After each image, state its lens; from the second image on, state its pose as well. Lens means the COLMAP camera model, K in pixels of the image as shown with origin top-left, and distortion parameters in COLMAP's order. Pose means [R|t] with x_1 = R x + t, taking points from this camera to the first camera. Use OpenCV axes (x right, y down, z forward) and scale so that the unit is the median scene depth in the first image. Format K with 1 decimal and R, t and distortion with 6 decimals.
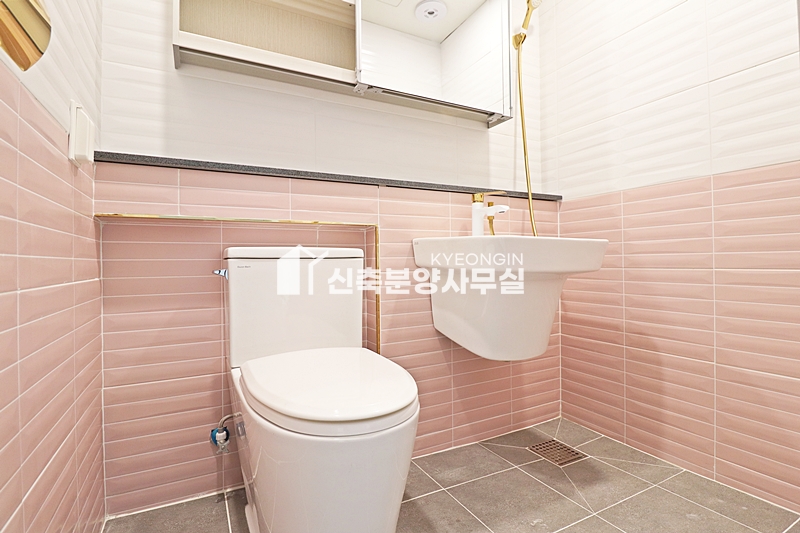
lens RADIAL K [[393.4, 0, 398.6], [0, 393.4, 255.0], [0, 0, 1]] dist [0.003305, -0.014319]
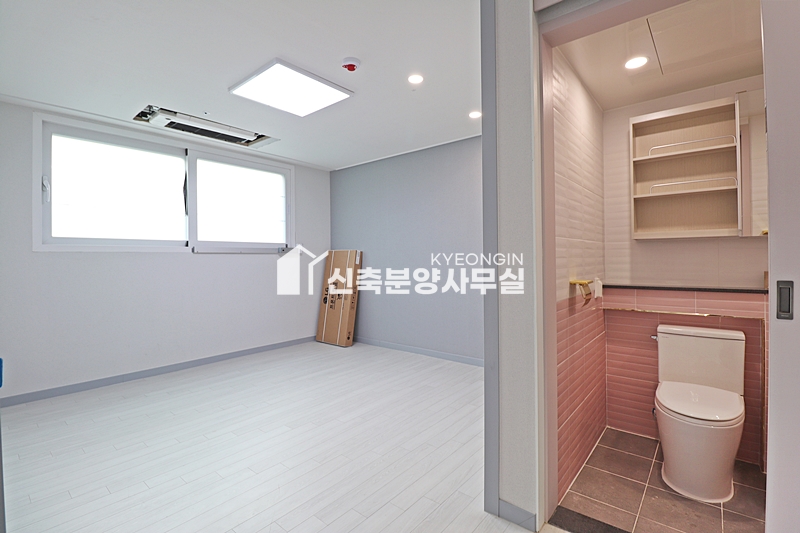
lens RADIAL K [[371.7, 0, 398.6], [0, 371.7, 259.2], [0, 0, 1]] dist [-0.000234, -0.013000]
pose [[0.379175, 0.010763, -0.925262, 0.828119], [0.018262, 0.999651, 0.019112, -0.414571], [0.925145, -0.024144, 0.378846, -0.992447]]
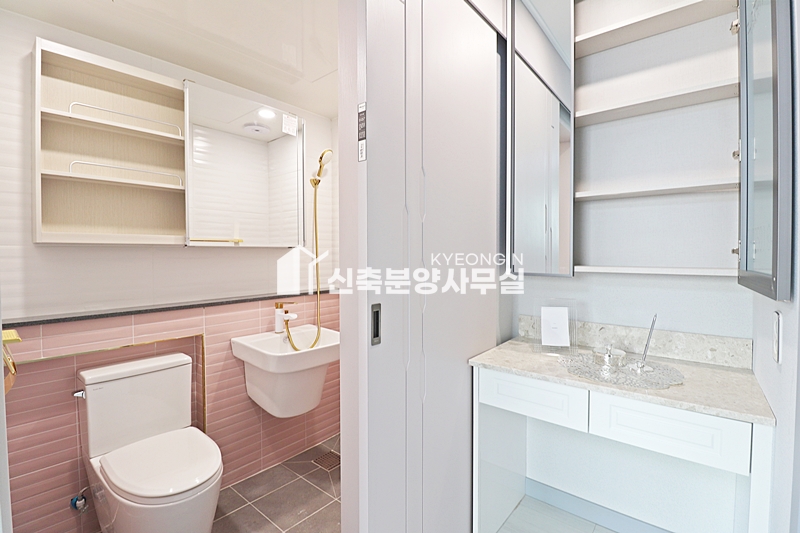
lens RADIAL K [[371.7, 0, 398.6], [0, 371.7, 259.2], [0, 0, 1]] dist [-0.000234, -0.013000]
pose [[0.926132, 0.002780, 0.377189, 0.108487], [-0.013351, 0.999588, 0.025413, -0.450714], [-0.376963, -0.028571, 0.925788, -0.603907]]
